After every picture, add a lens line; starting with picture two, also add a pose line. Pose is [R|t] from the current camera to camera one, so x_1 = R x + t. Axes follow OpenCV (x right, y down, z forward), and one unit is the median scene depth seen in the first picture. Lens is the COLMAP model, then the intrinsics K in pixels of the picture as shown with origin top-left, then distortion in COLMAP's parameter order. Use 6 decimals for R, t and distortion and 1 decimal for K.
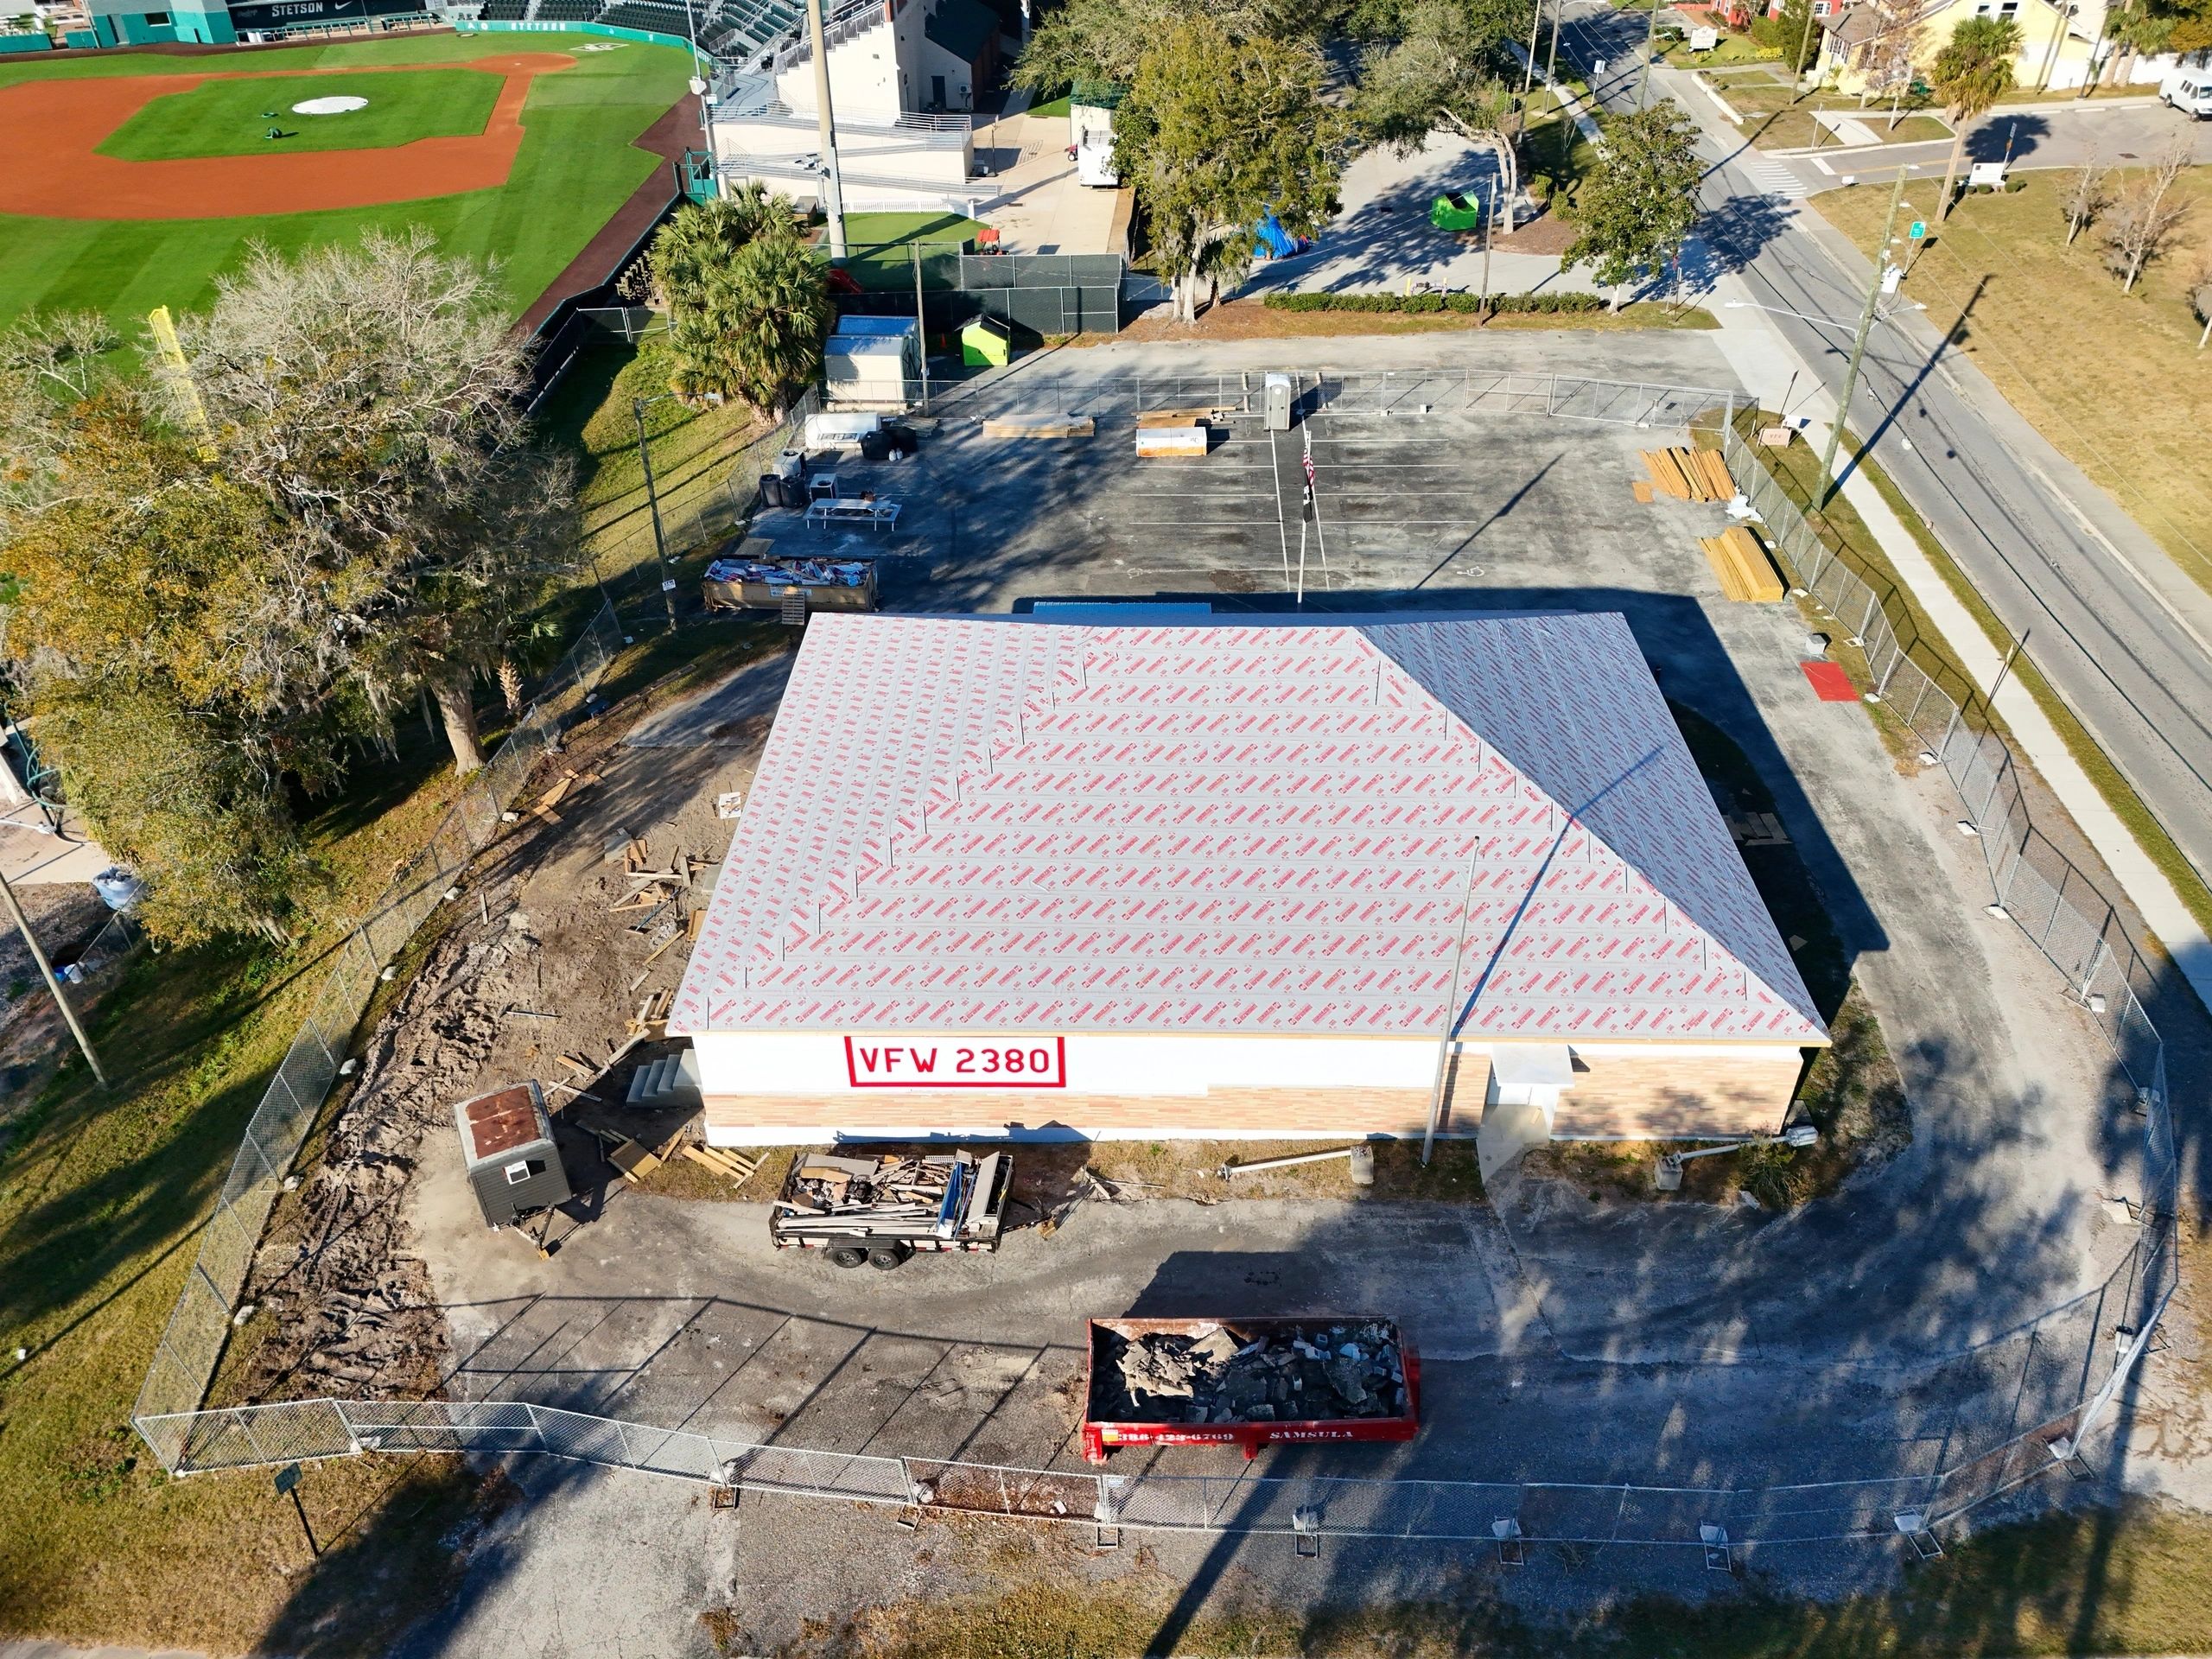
lens RADIAL K [[1640.6, 0, 1111.9], [0, 1640.6, 843.2], [0, 0, 1]] dist [0.053334, -0.040441]
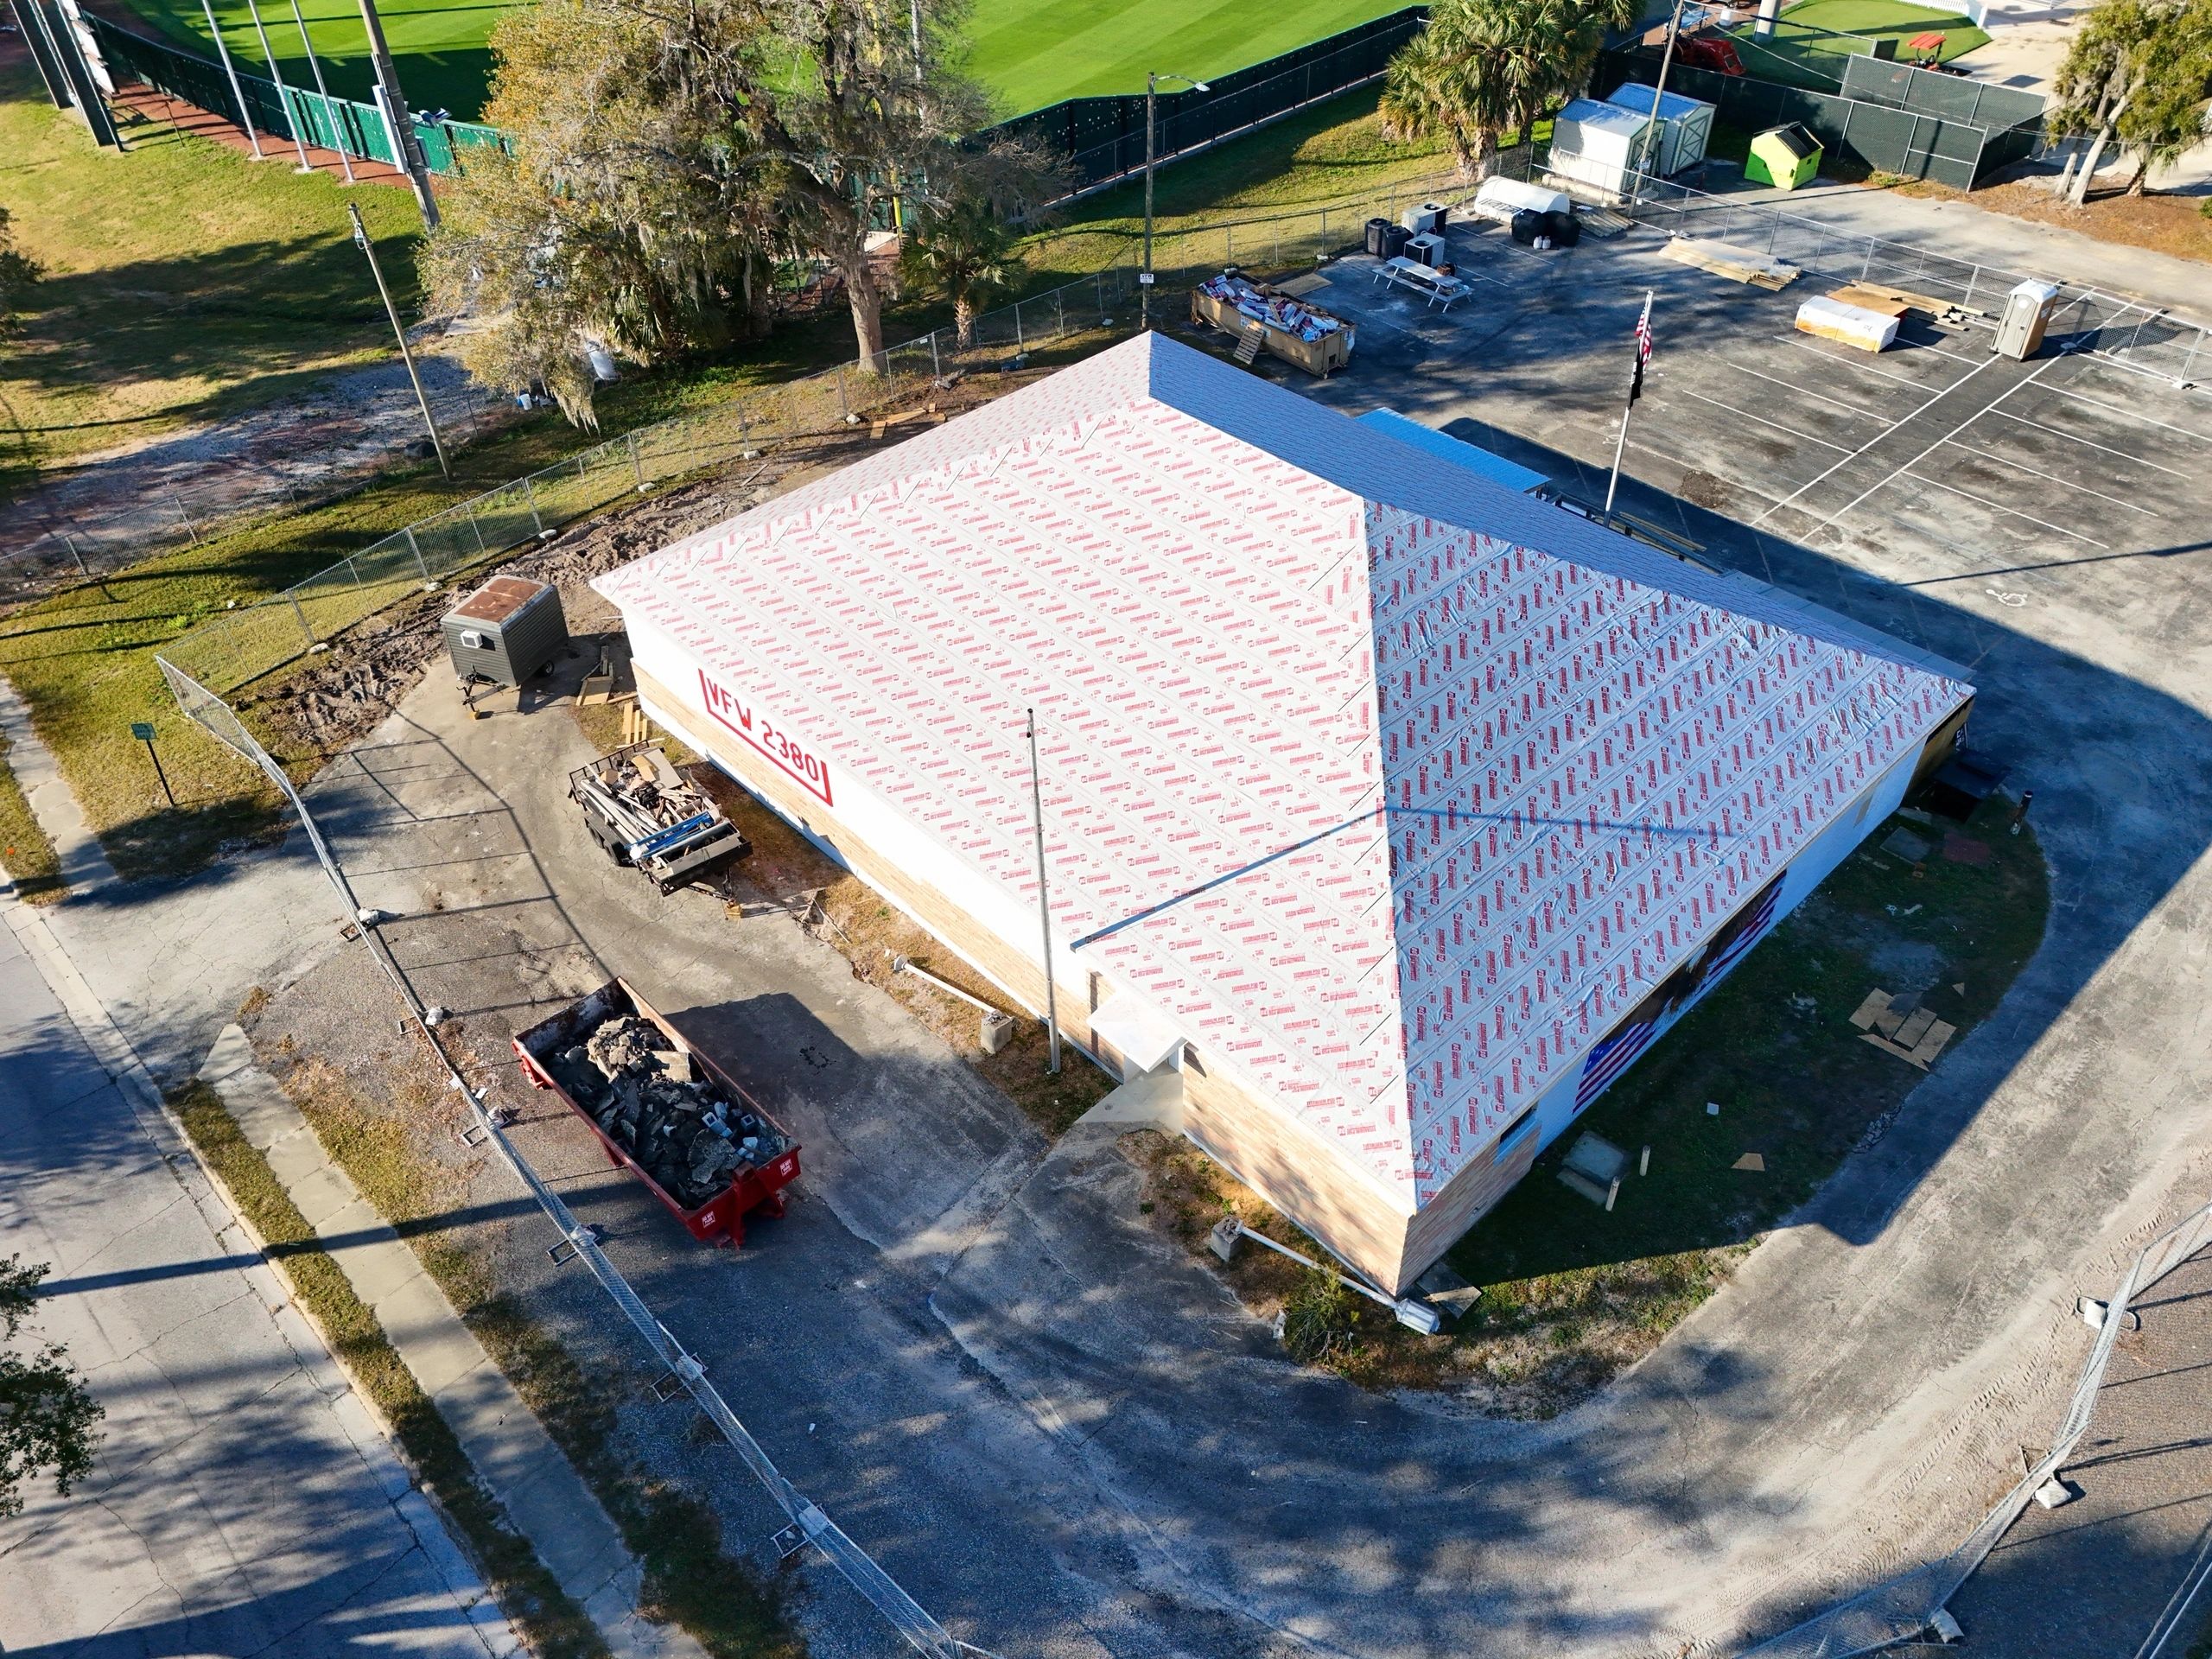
lens RADIAL K [[1640.6, 0, 1091.4], [0, 1640.6, 838.7], [0, 0, 1]] dist [0.053334, -0.040441]
pose [[0.701338, 0.476227, -0.530408, 0.523223], [-0.411902, 0.878035, 0.243702, -0.117929], [0.581774, 0.047558, 0.811959, 0.252268]]
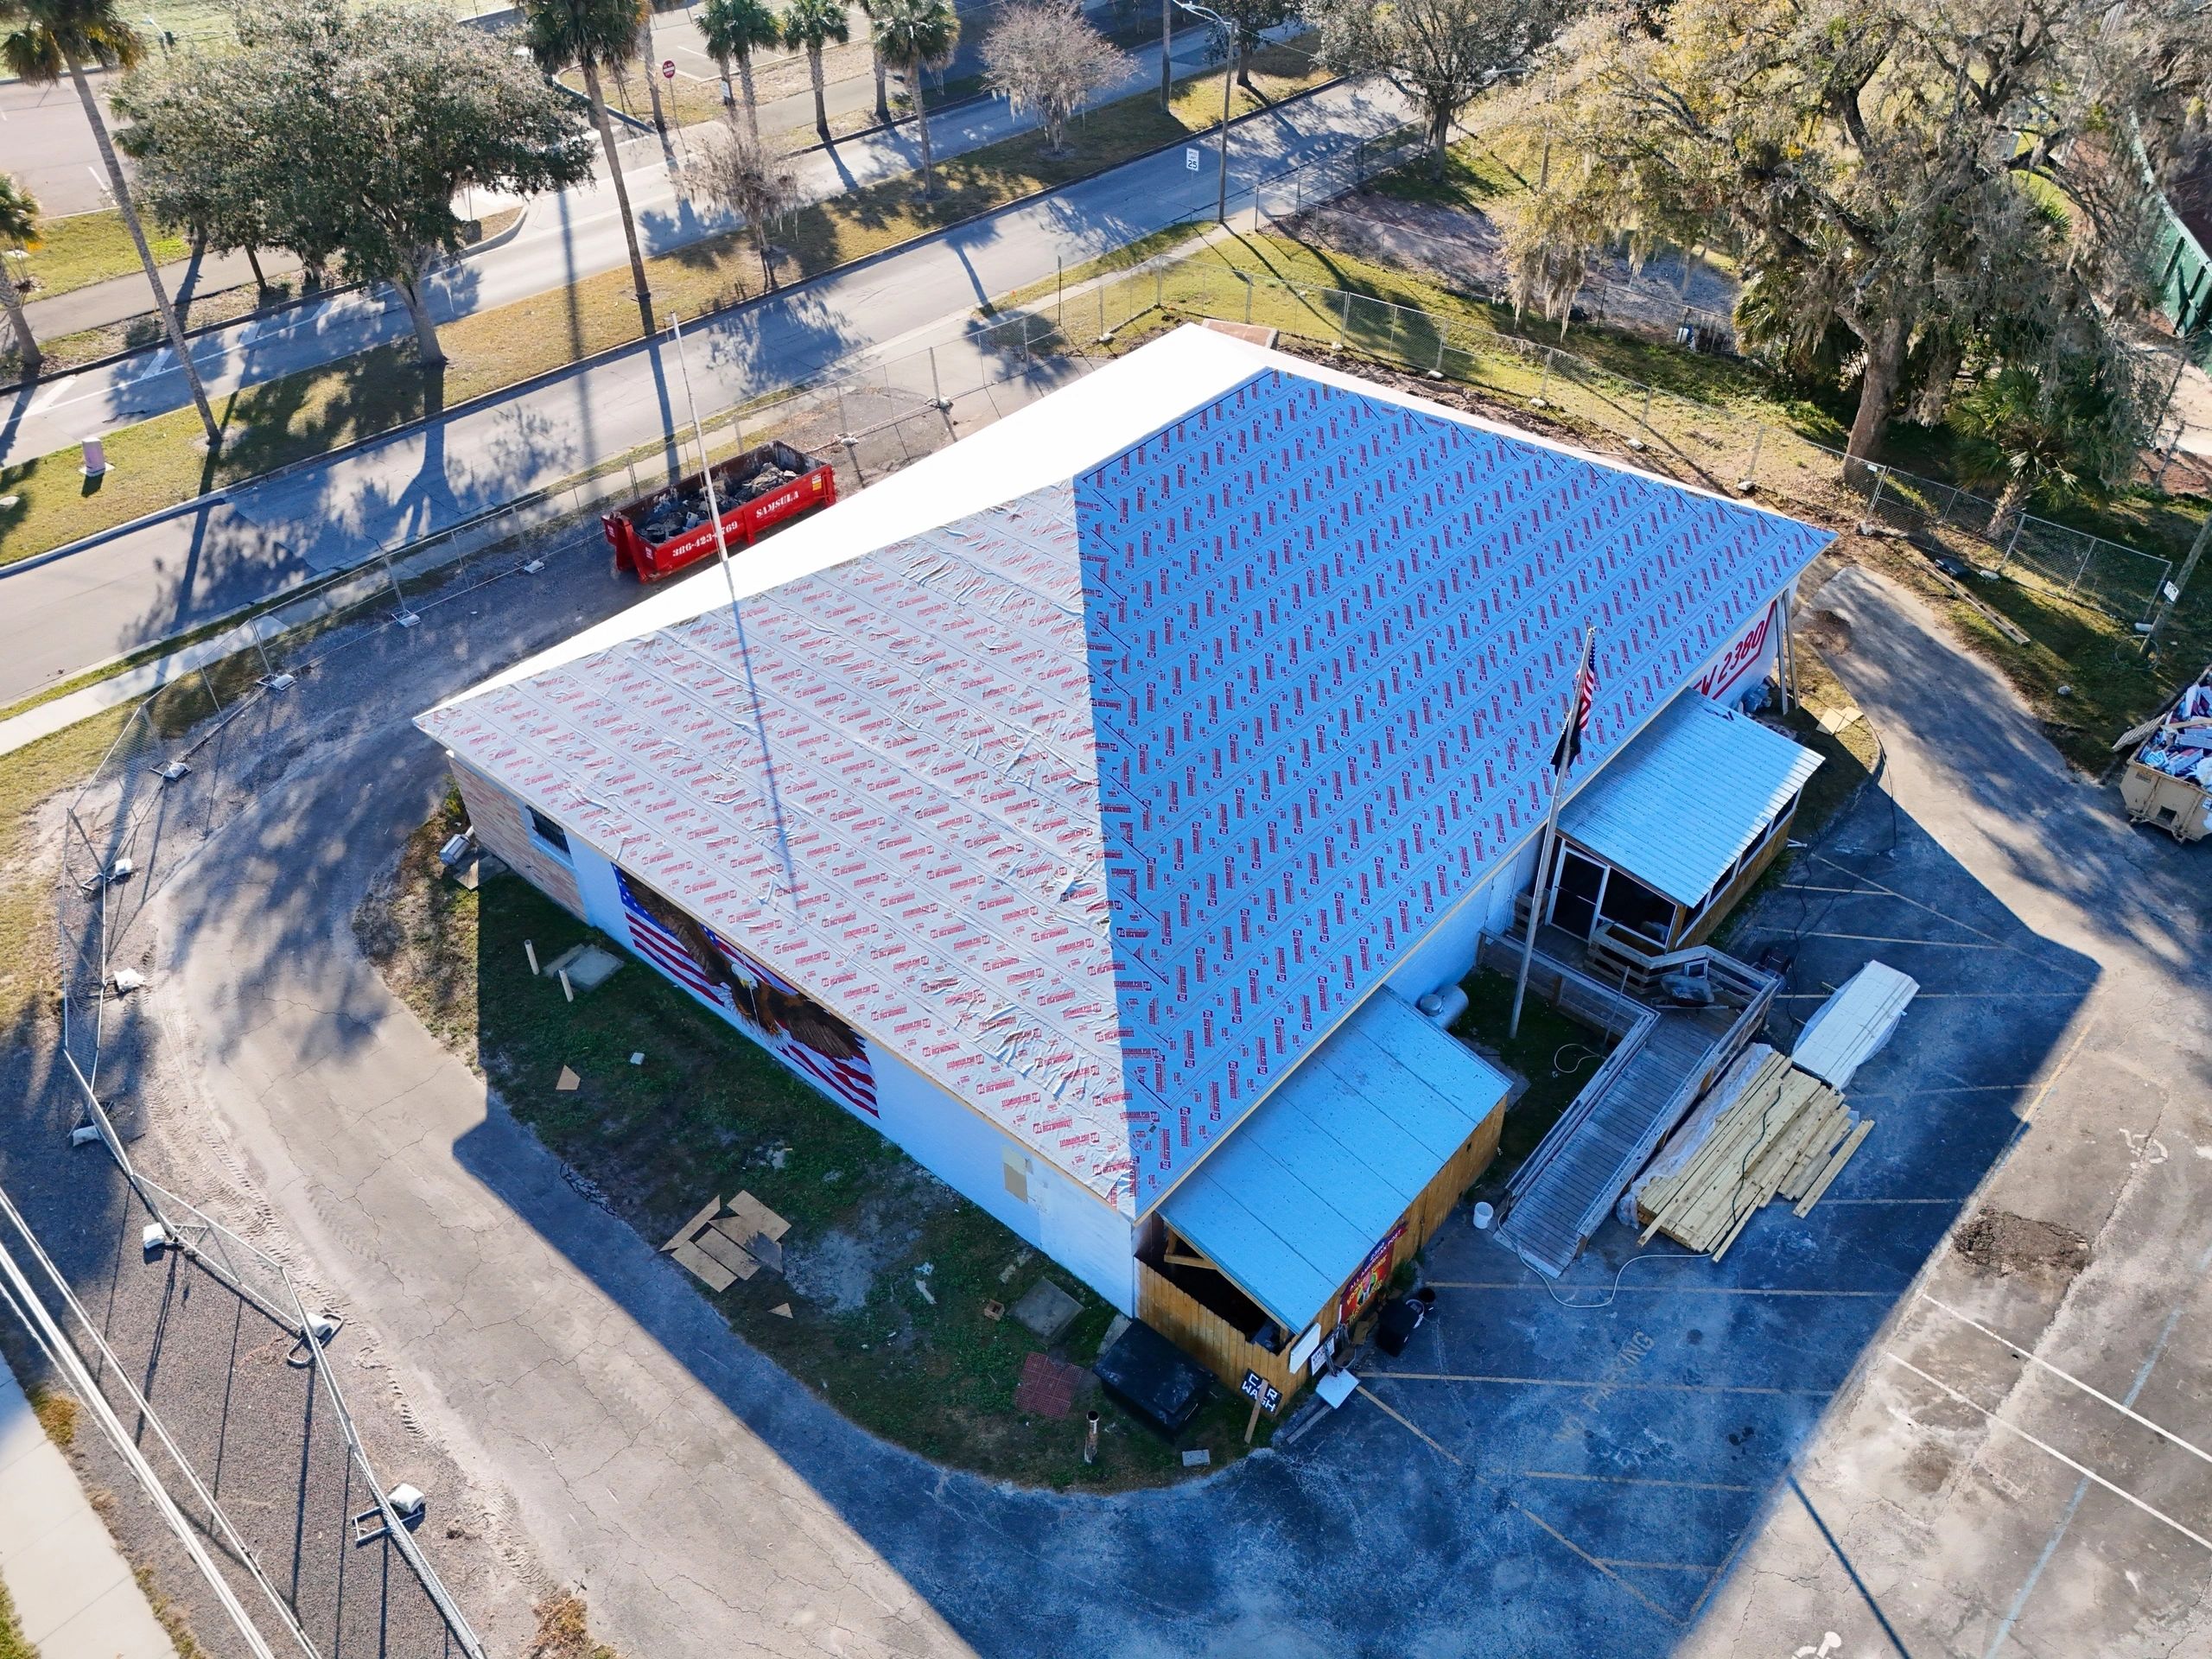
lens RADIAL K [[1640.6, 0, 1113.8], [0, 1640.6, 820.7], [0, 0, 1]] dist [0.053334, -0.040441]
pose [[-0.640266, 0.508107, -0.576097, 0.611827], [-0.435632, 0.377528, 0.817127, -0.657689], [0.632681, 0.774145, -0.020371, 1.071825]]
